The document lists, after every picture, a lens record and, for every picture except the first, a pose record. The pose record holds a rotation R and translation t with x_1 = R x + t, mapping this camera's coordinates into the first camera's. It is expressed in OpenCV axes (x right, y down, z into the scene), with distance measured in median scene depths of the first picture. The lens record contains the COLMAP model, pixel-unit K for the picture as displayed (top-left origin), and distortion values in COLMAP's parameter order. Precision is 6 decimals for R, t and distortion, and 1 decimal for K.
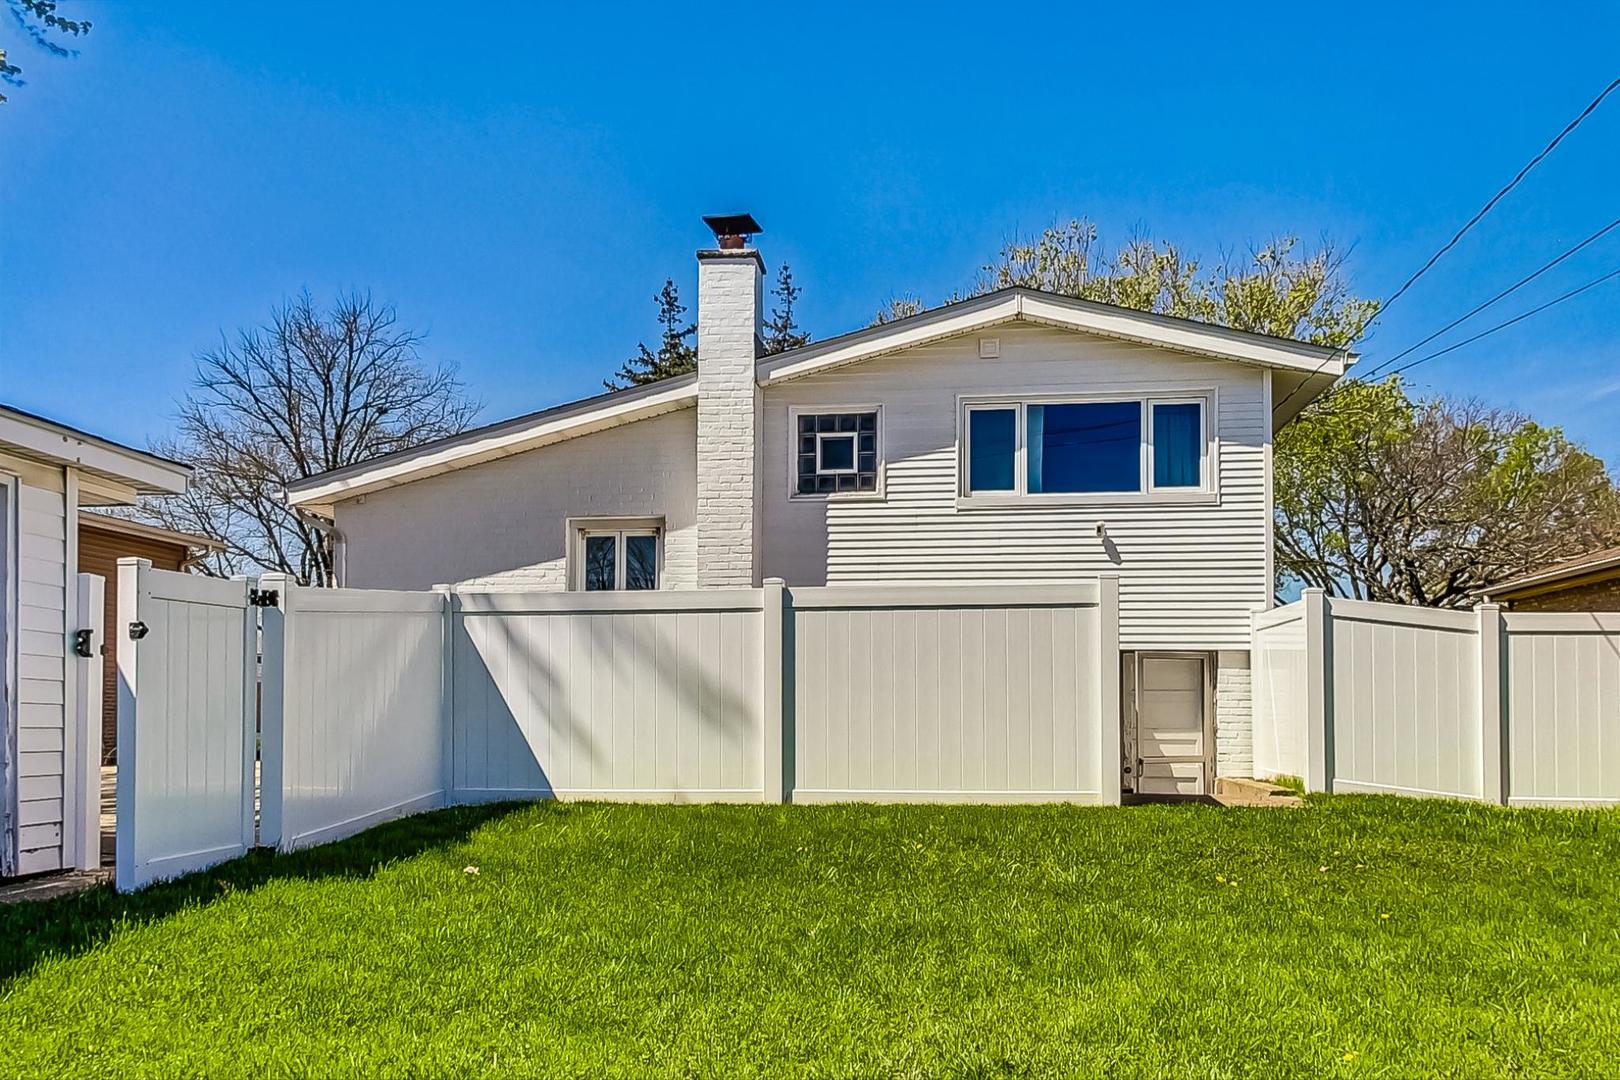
lens RADIAL K [[1346.2, 0, 808.7], [0, 1346.2, 678.1], [0, 0, 1]] dist [0.005789, 0.004981]
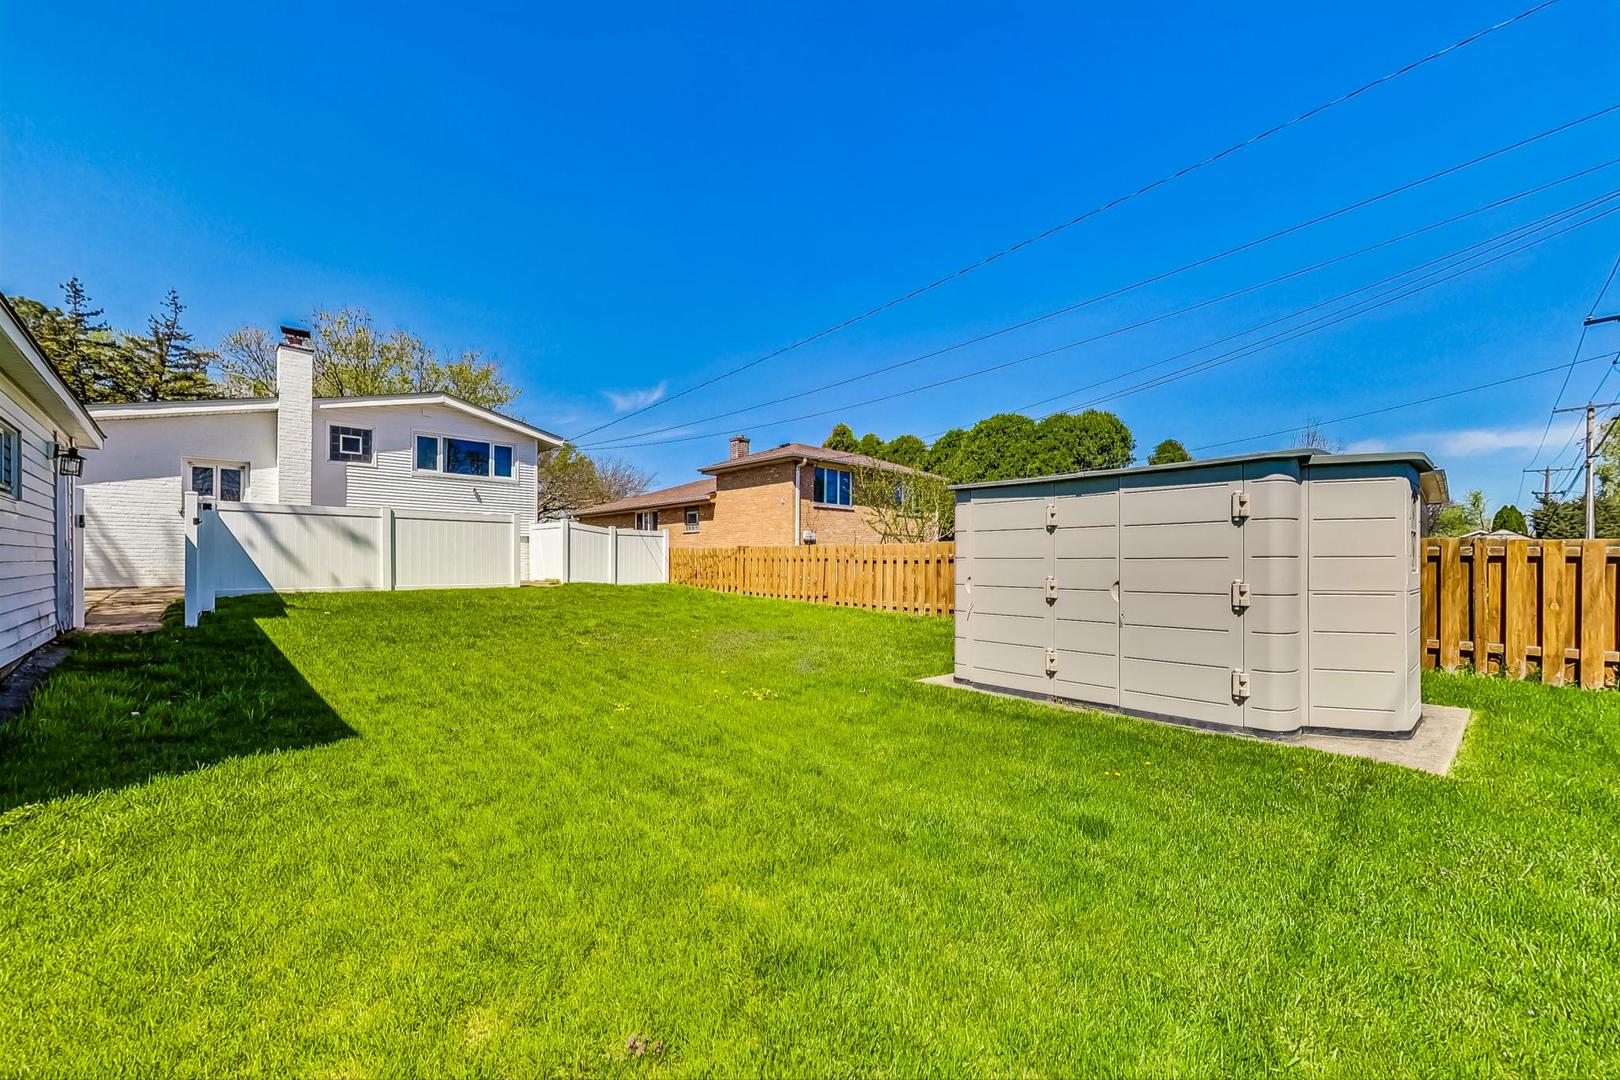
lens RADIAL K [[629.4, 0, 810.2], [0, 629.4, 526.6], [0, 0, 1]] dist [-0.000599, -0.000194]
pose [[0.628309, 0.046852, 0.776552, -0.320059], [-0.024959, 0.998885, -0.040072, -0.002412], [-0.777563, 0.005796, 0.628778, -0.296986]]
